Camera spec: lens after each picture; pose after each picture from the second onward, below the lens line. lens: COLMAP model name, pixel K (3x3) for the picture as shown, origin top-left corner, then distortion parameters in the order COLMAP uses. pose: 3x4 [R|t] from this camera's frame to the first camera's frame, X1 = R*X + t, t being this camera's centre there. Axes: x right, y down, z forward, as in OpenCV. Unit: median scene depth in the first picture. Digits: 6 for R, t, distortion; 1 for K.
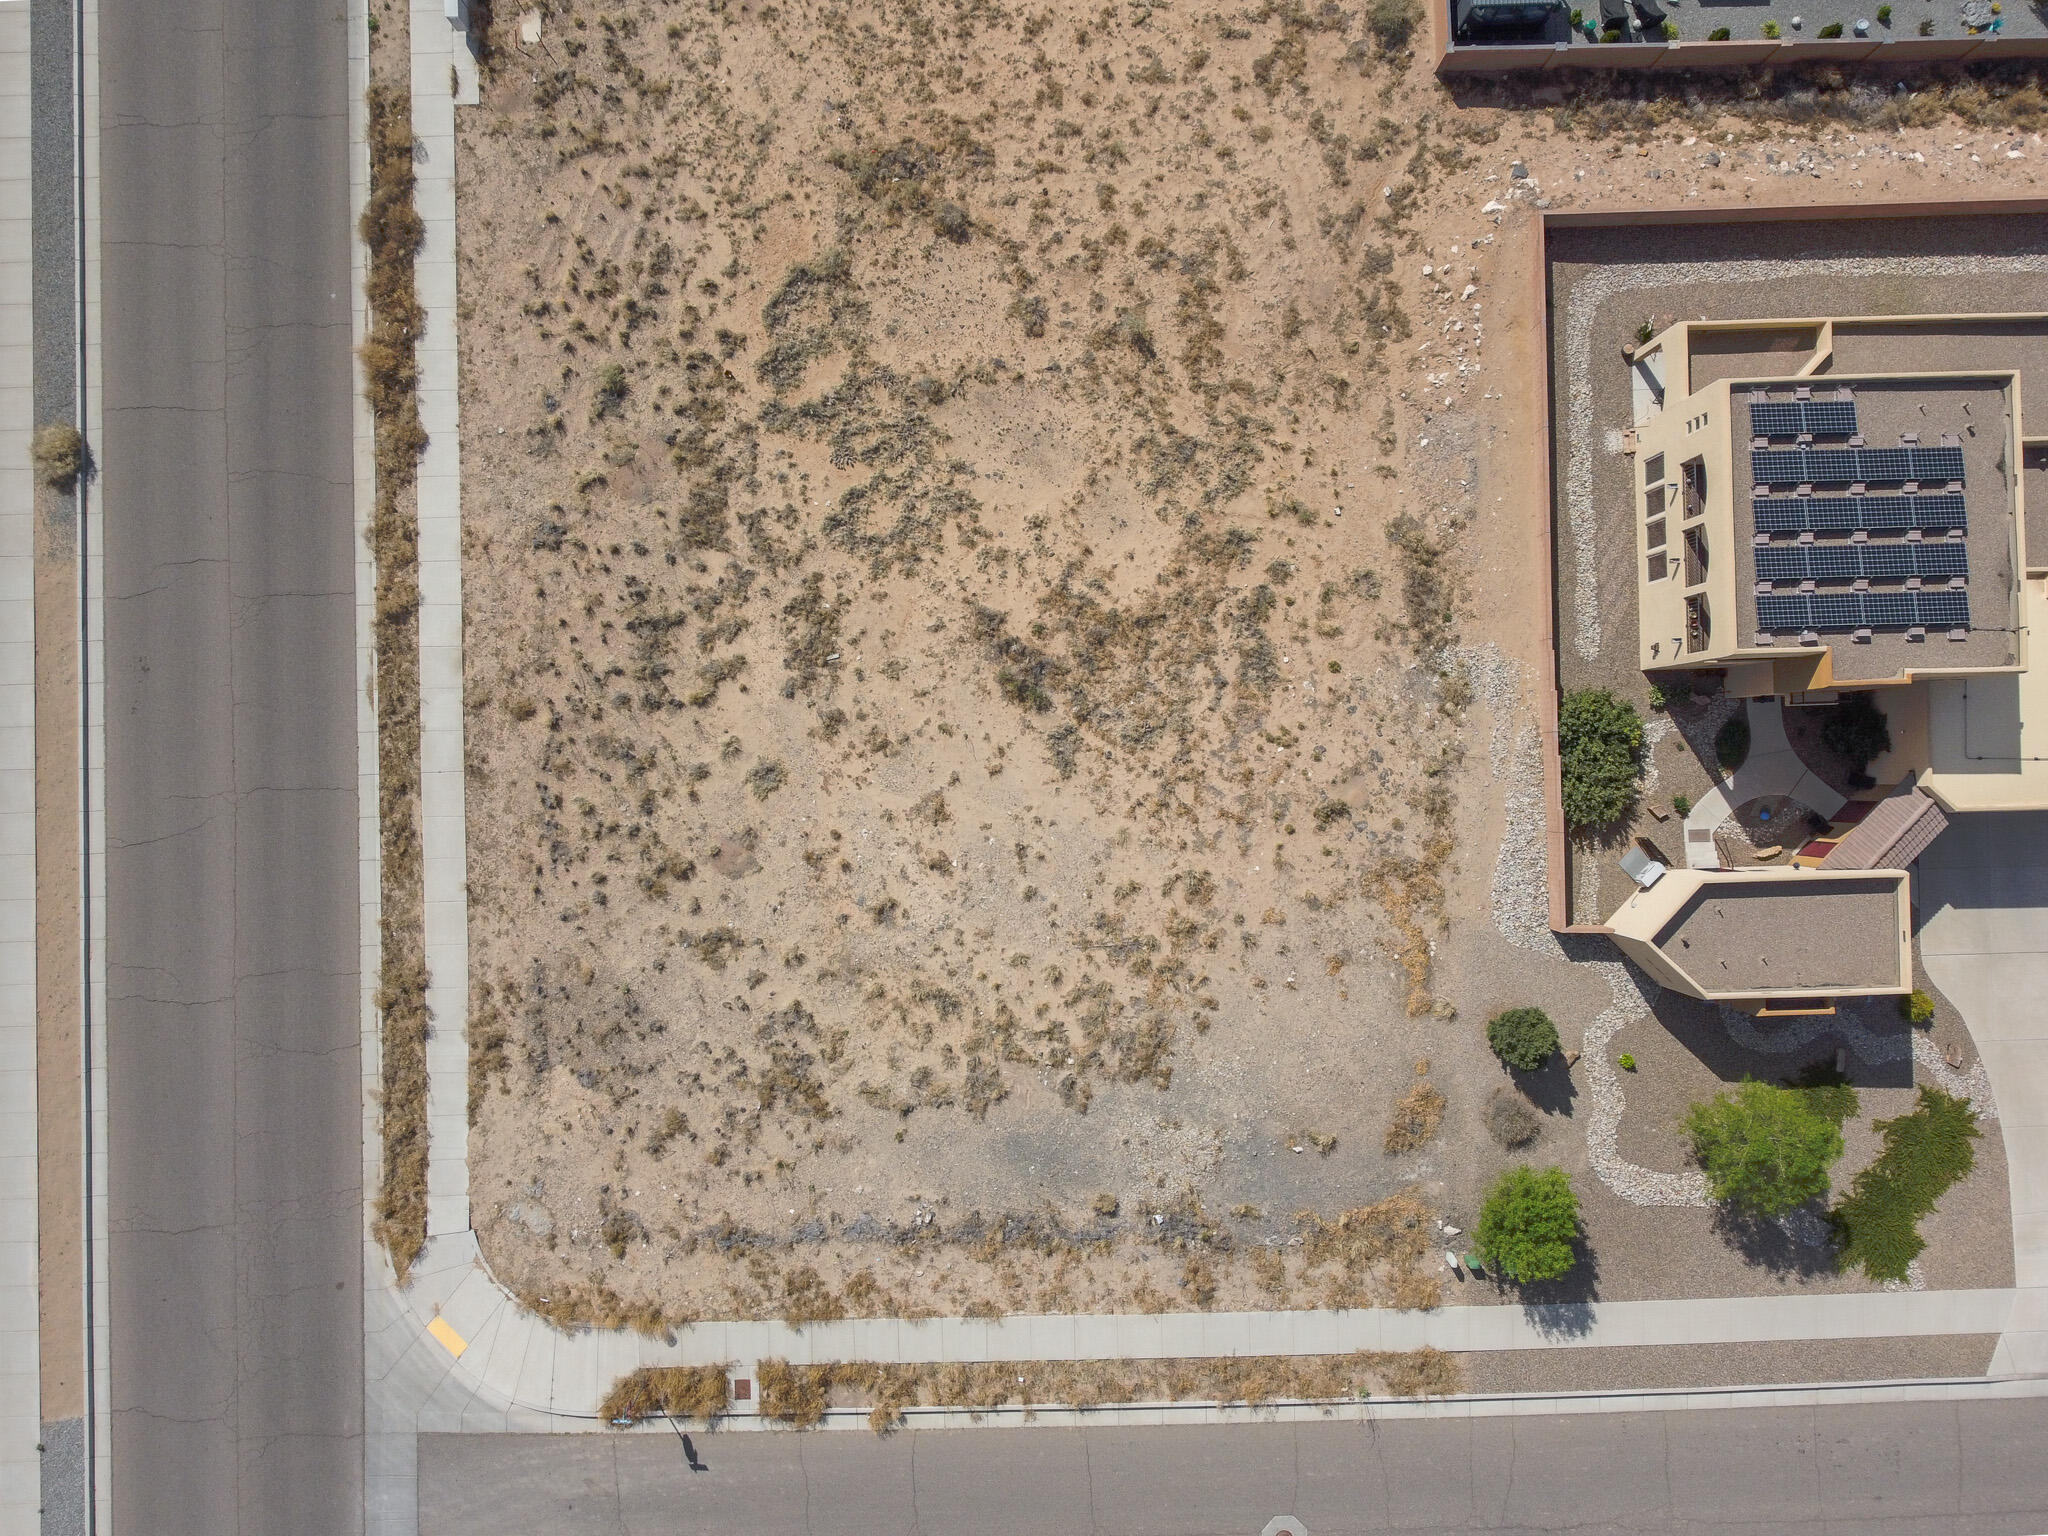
lens RADIAL K [[1585.5, 0, 1028.0], [0, 1585.5, 759.1], [0, 0, 1]] dist [0.000799, -0.000885]
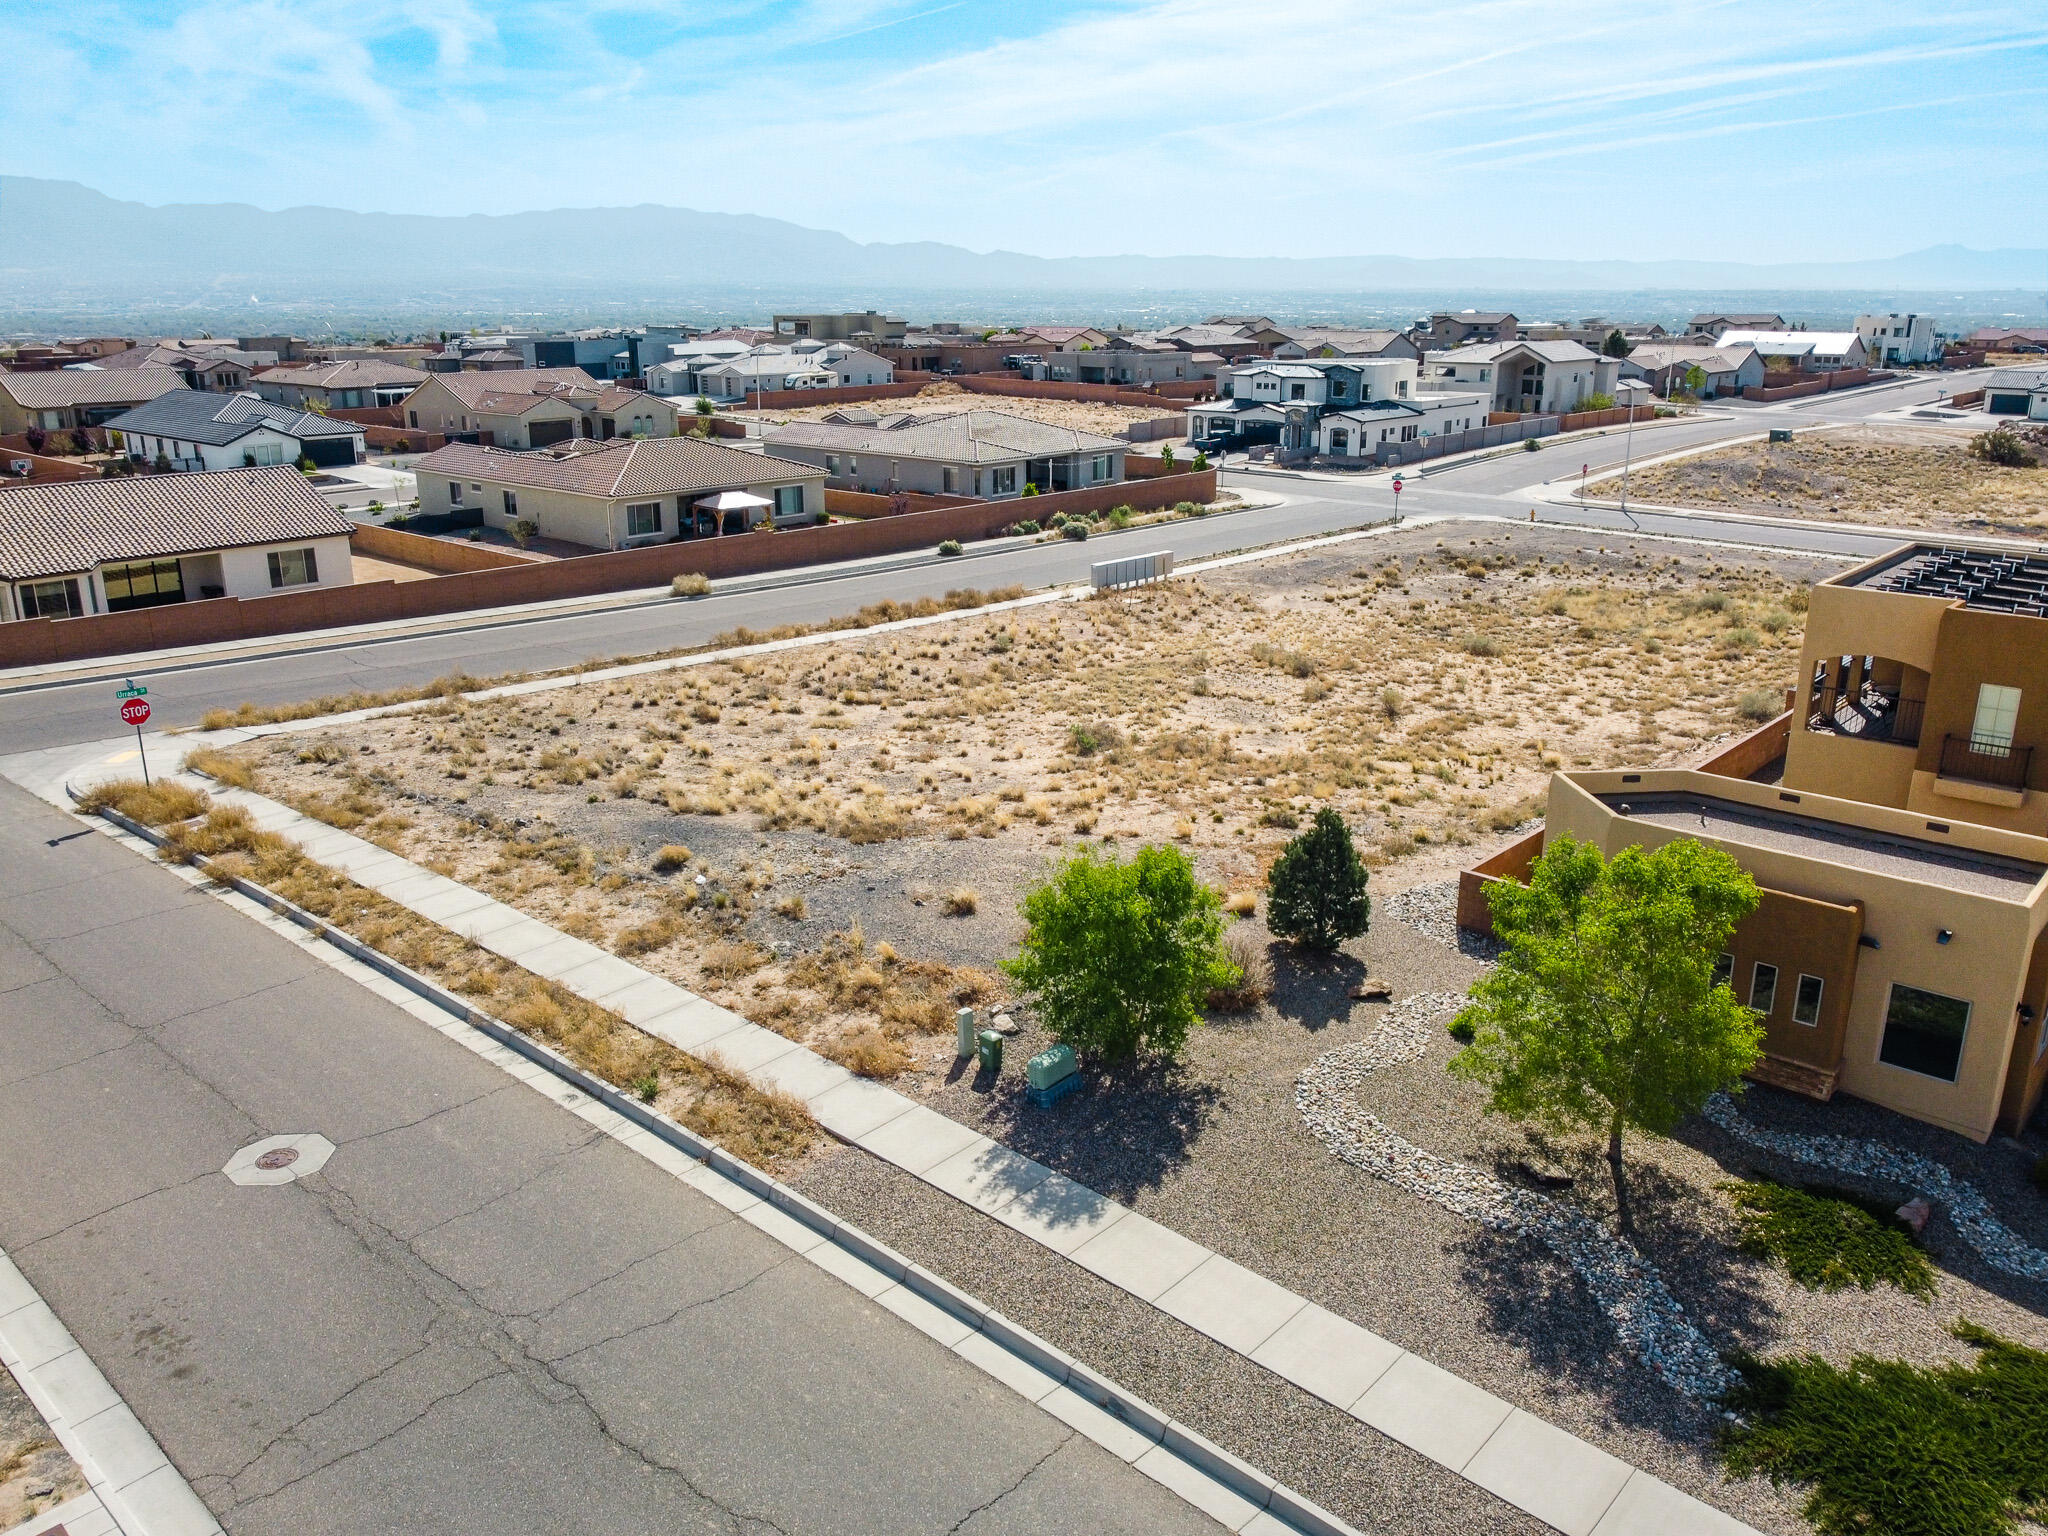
lens RADIAL K [[1540.9, 0, 1024.0], [0, 1540.9, 768.0], [0, 0, 1]] dist [0.001142, -0.002901]
pose [[0.723083, 0.202760, -0.660333, 0.574217], [-0.690760, 0.214201, -0.690629, 0.608931], [0.001412, 0.955514, 0.294944, 0.738249]]
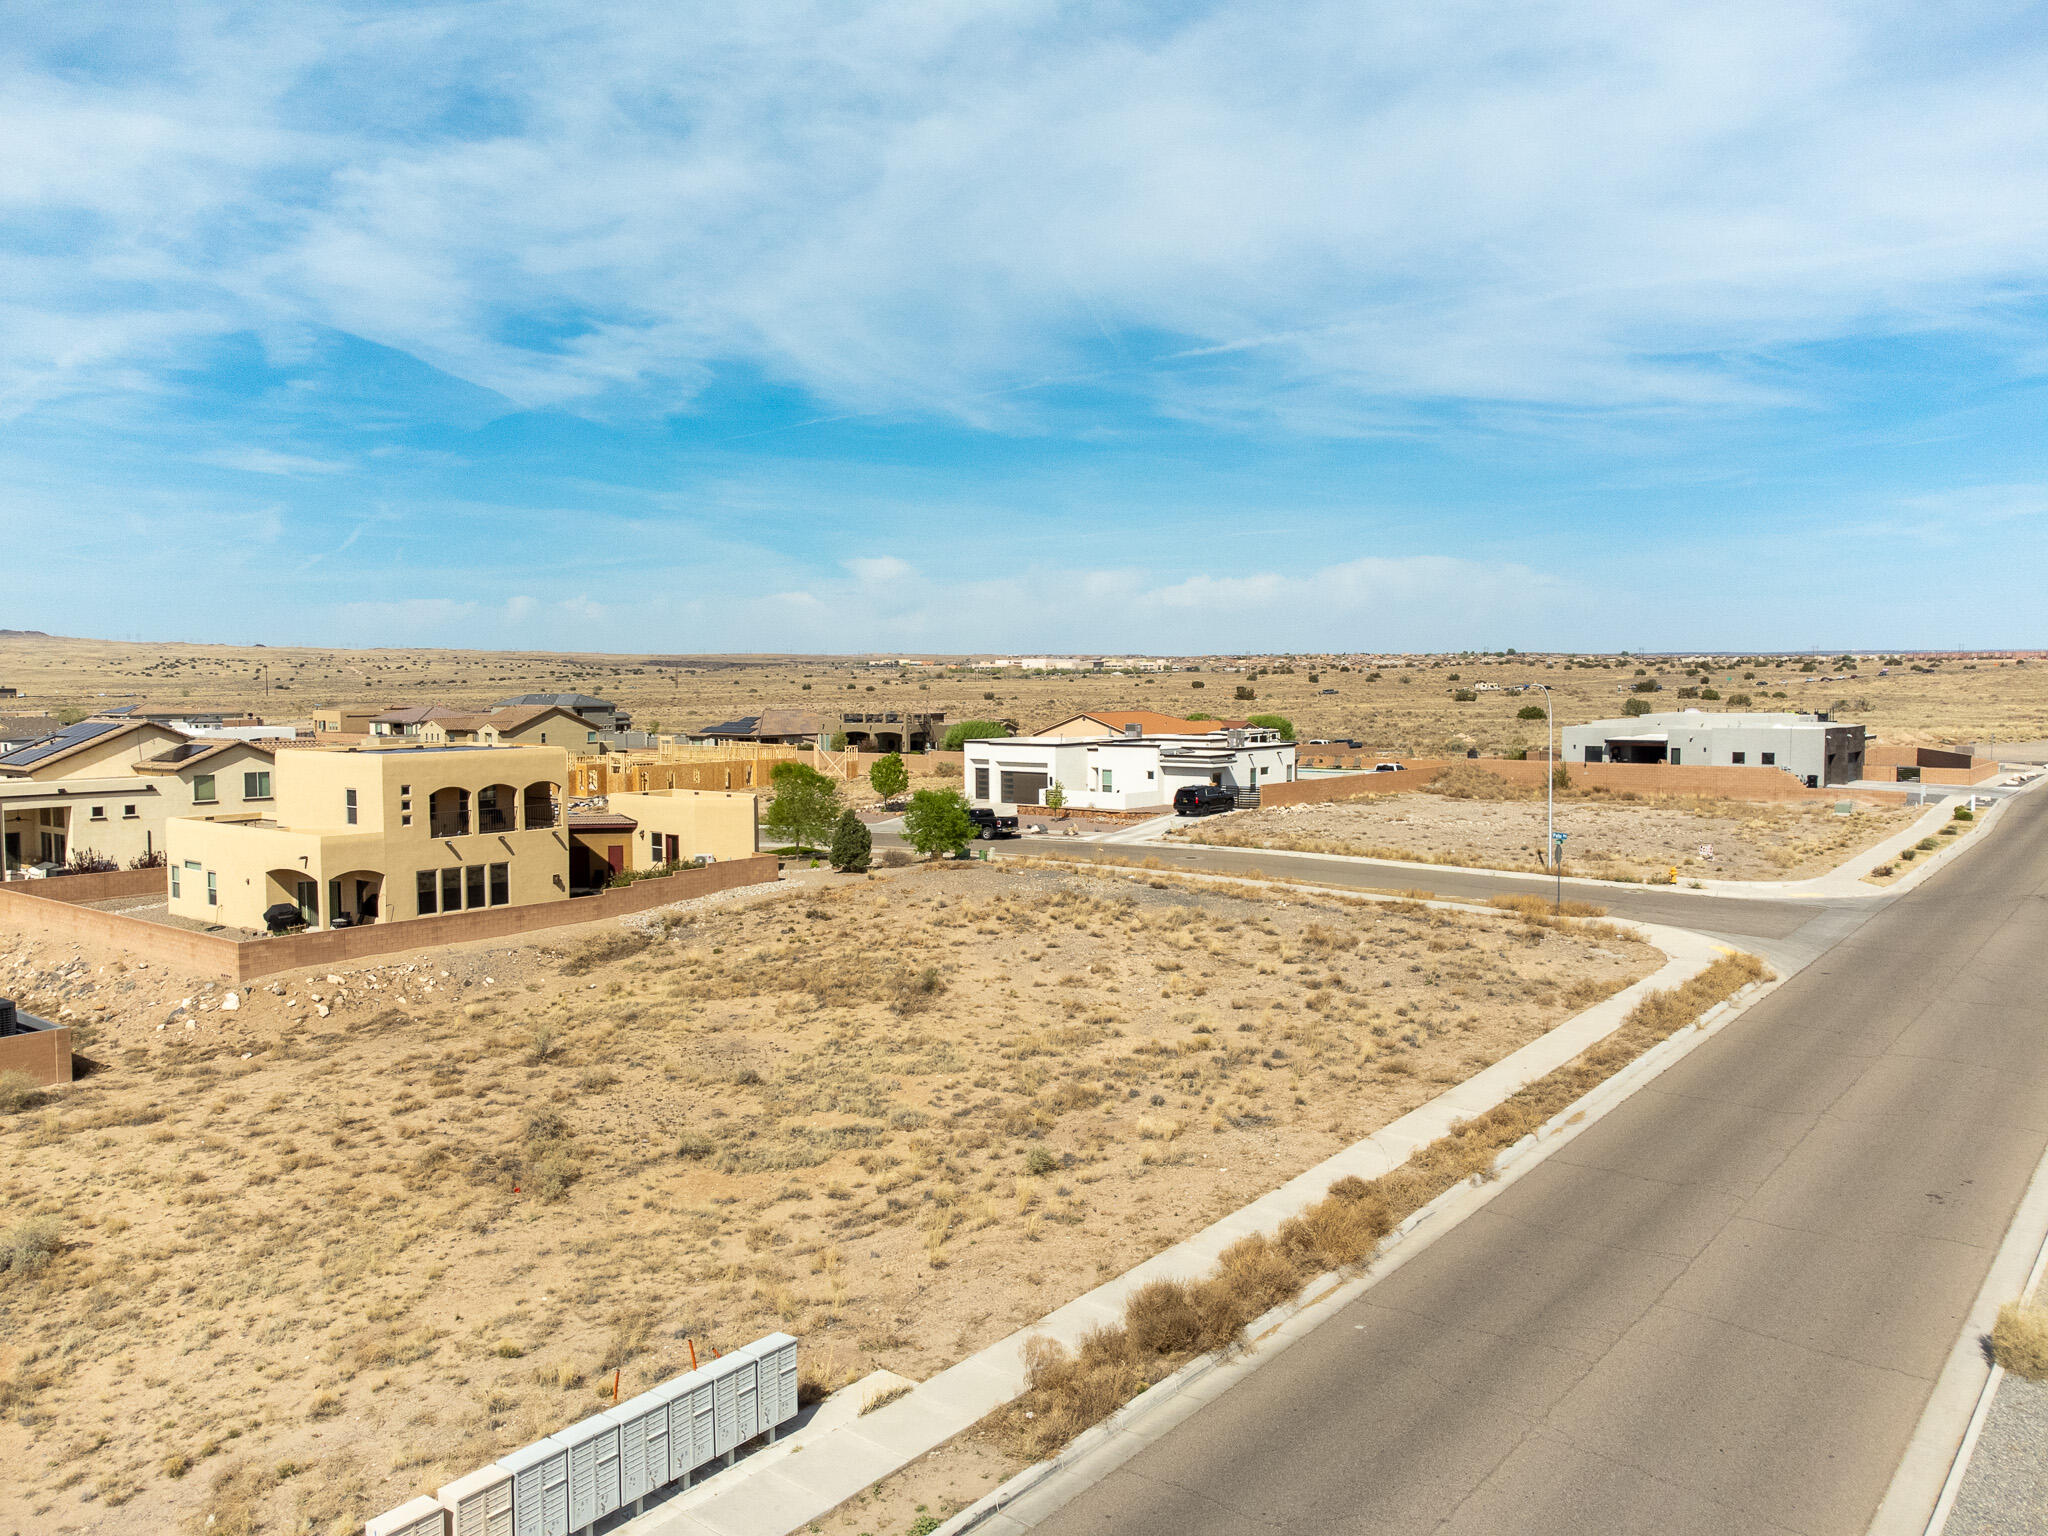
lens RADIAL K [[1523.1, 0, 1024.0], [0, 1523.1, 768.0], [0, 0, 1]] dist [0.014585, 0.012020]
pose [[-0.756564, -0.033798, 0.653046, -0.673039], [0.653894, -0.048014, 0.755061, -0.724353], [0.005836, 0.998275, 0.058426, 0.799192]]
